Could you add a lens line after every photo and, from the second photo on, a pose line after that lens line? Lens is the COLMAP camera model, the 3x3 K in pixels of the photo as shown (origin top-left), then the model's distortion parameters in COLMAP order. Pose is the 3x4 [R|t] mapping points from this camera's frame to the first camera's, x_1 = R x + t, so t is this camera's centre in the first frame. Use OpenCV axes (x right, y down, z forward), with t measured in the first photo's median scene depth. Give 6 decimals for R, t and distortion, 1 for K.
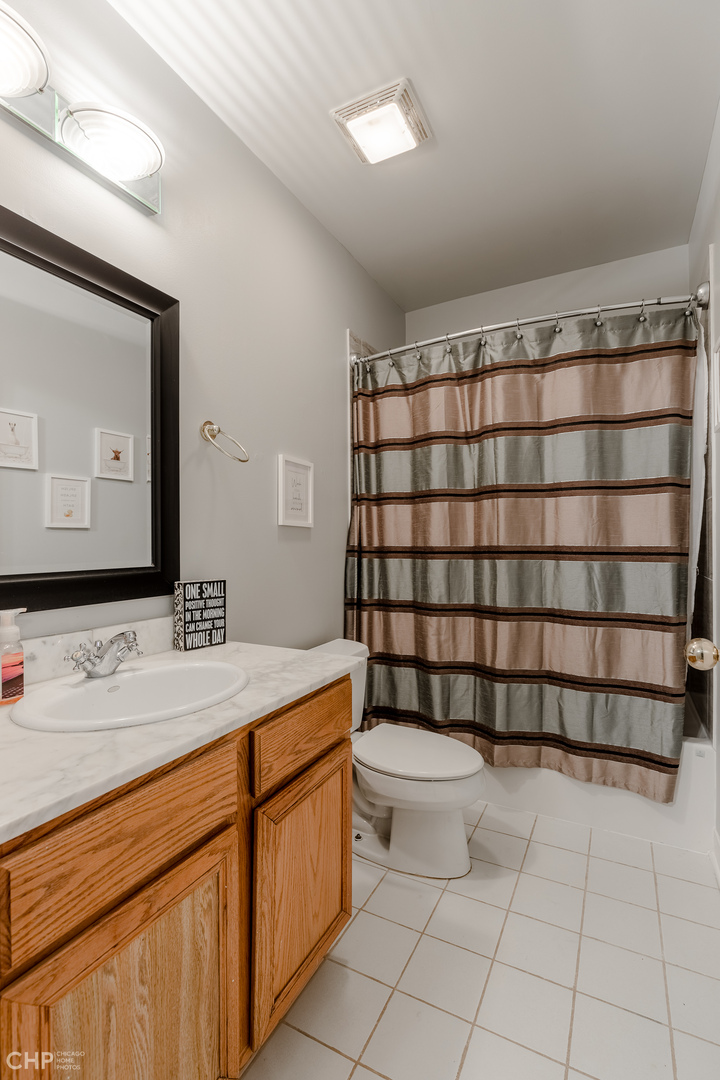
lens RADIAL K [[501.0, 0, 356.6], [0, 501.0, 544.5], [0, 0, 1]] dist [0.000675, -0.000254]
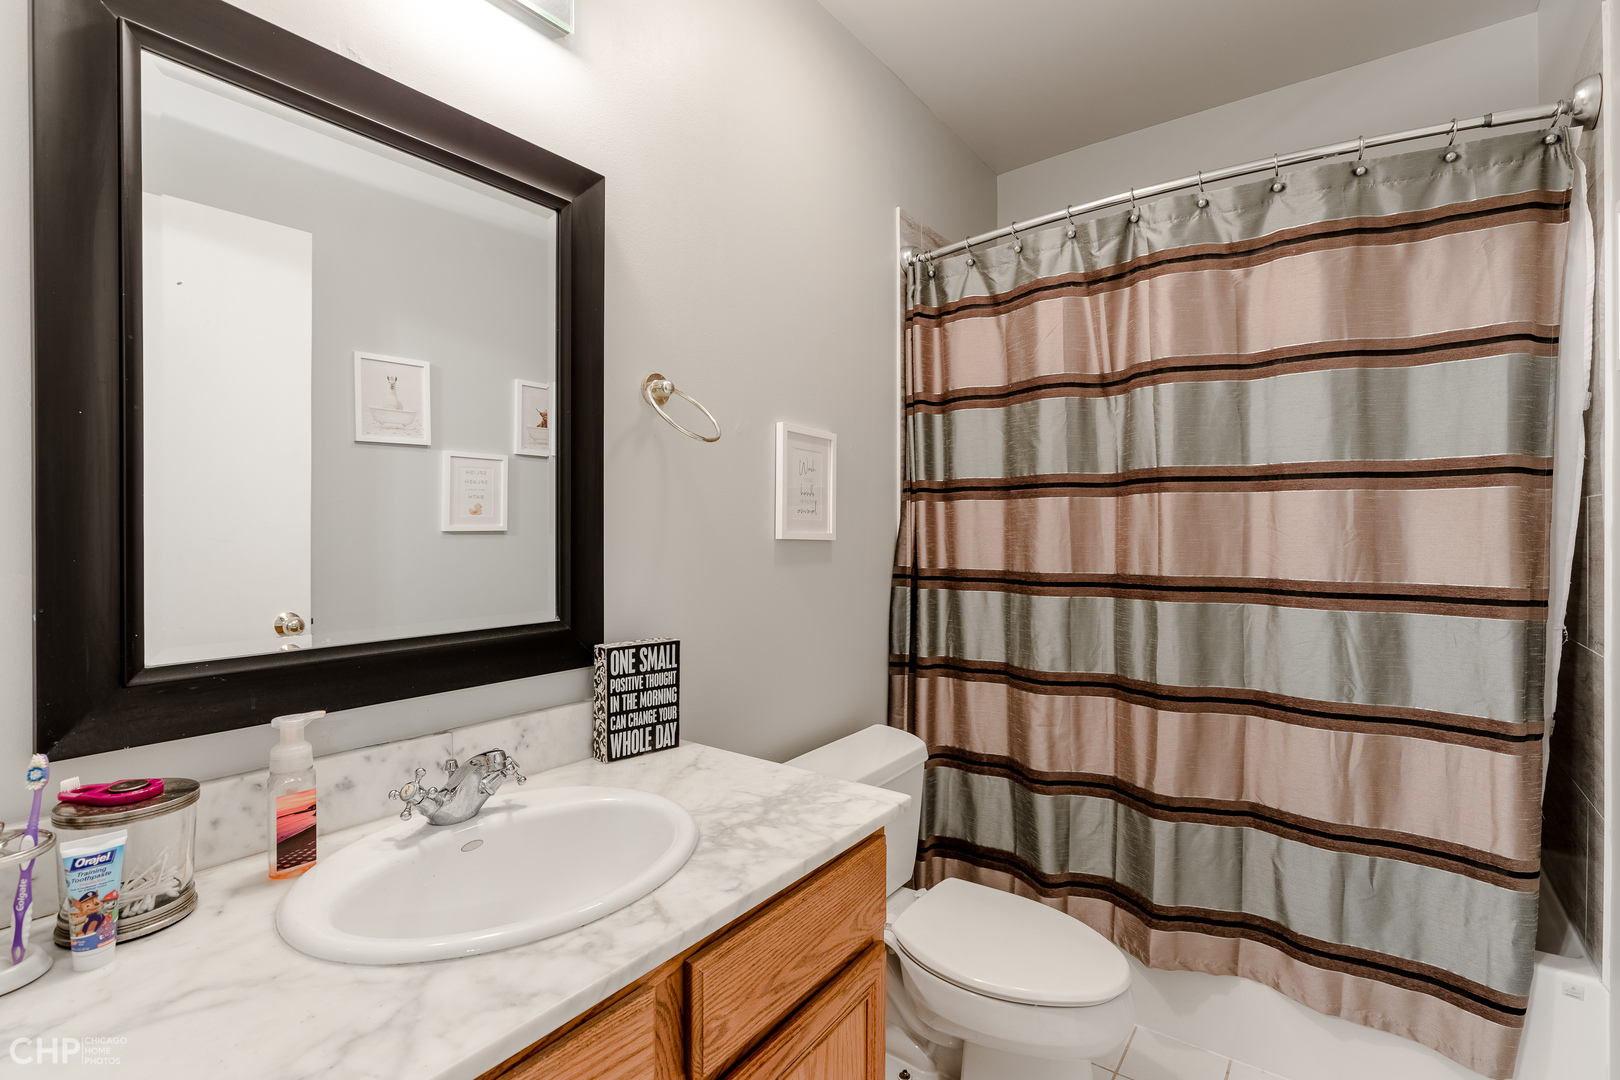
lens RADIAL K [[751.6, 0, 812.4], [0, 751.6, 534.3], [0, 0, 1]] dist [0.000675, -0.000254]
pose [[0.989111, 0.006543, -0.147028, 0.020080], [-0.006420, 0.999979, 0.001313, -0.045342], [0.147033, -0.000355, 0.989132, 0.109102]]
